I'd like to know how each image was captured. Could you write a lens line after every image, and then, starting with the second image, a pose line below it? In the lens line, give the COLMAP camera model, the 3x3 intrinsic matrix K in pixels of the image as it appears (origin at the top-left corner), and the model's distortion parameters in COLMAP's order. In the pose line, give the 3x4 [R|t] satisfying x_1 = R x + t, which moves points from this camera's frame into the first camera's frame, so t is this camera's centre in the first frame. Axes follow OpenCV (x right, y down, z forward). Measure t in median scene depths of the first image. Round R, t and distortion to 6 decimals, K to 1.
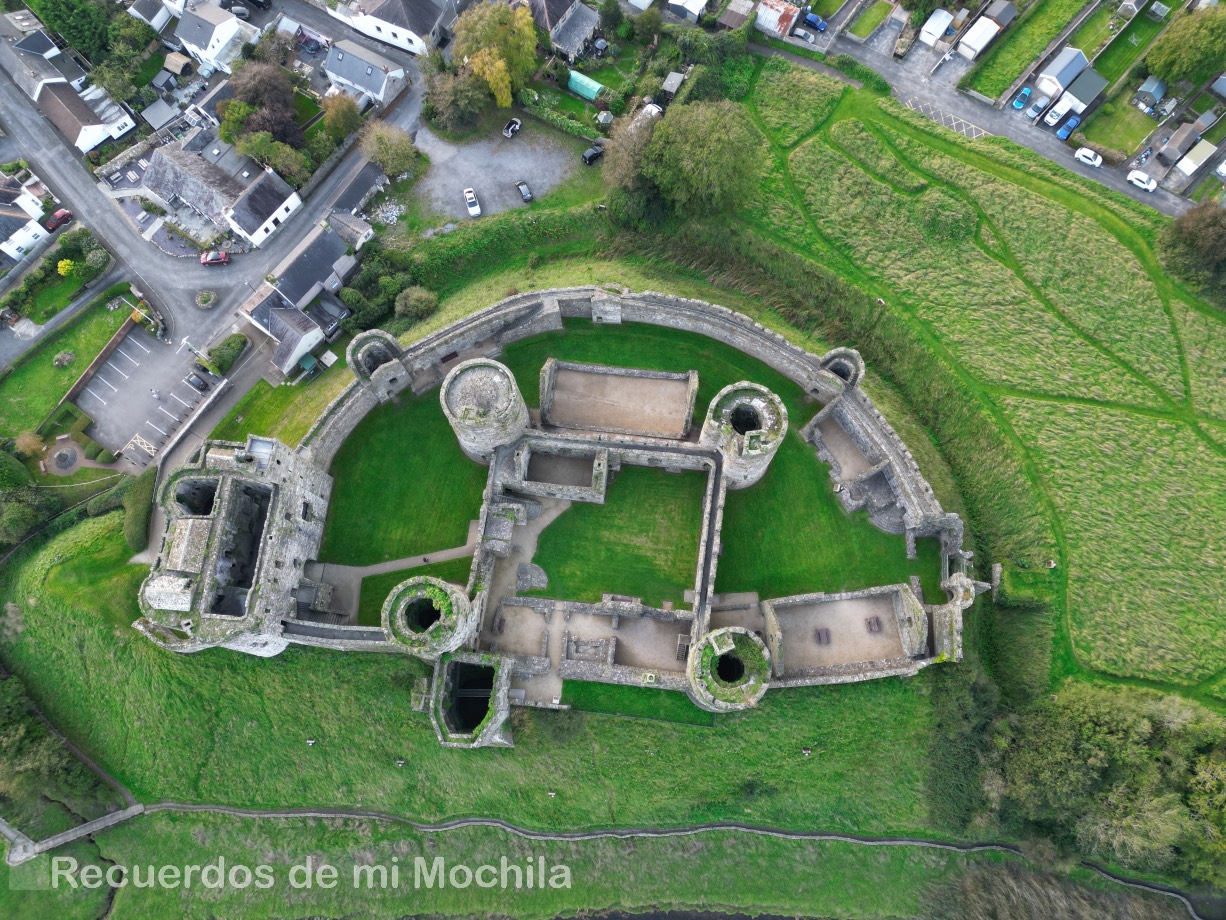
lens RADIAL K [[859.9, 0, 607.8], [0, 859.9, 456.0], [0, 0, 1]] dist [0.049854, -0.035183]
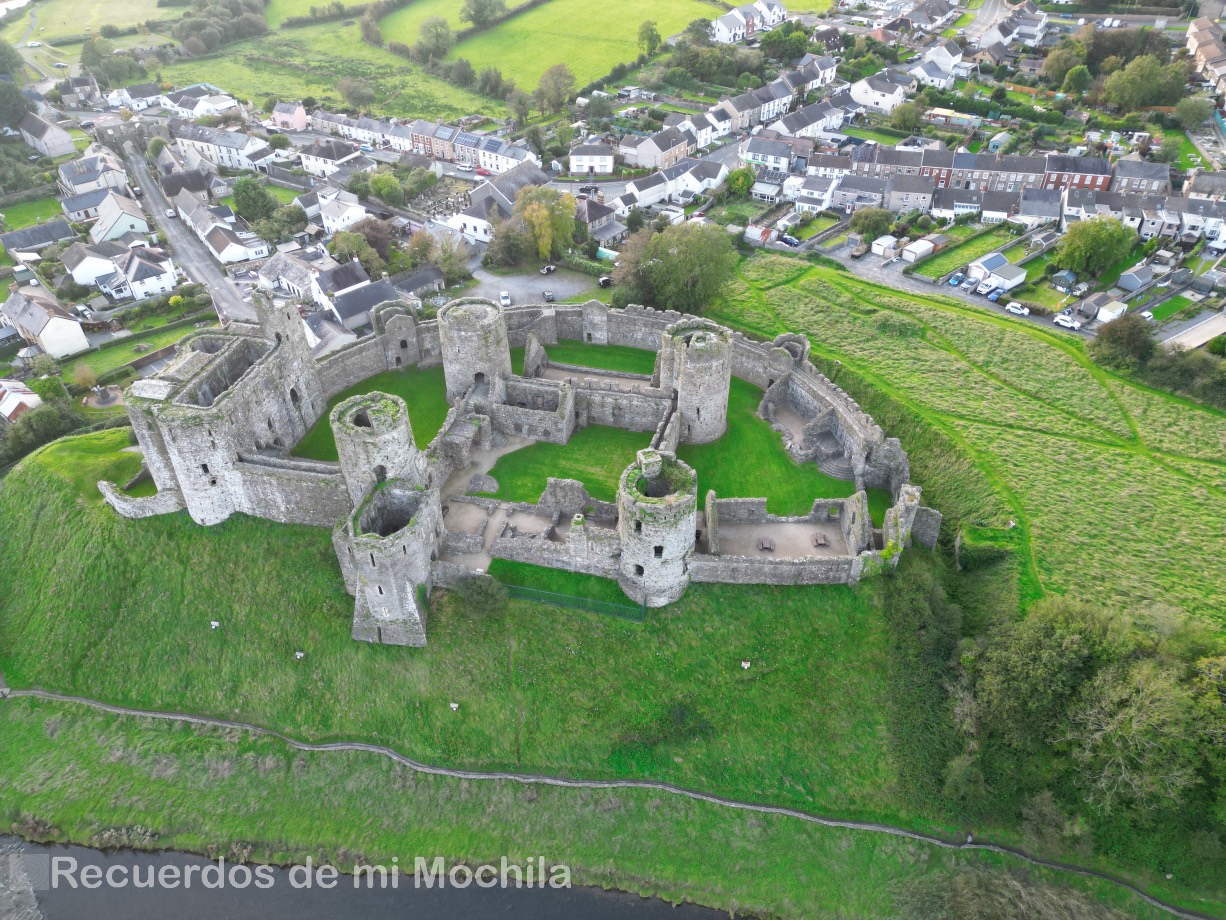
lens RADIAL K [[859.9, 0, 609.0], [0, 859.9, 463.7], [0, 0, 1]] dist [0.049854, -0.035183]
pose [[0.990895, 0.084734, -0.104631, 0.157354], [-0.129811, 0.807492, -0.575418, 0.662713], [0.035732, 0.583761, 0.811139, 0.156799]]
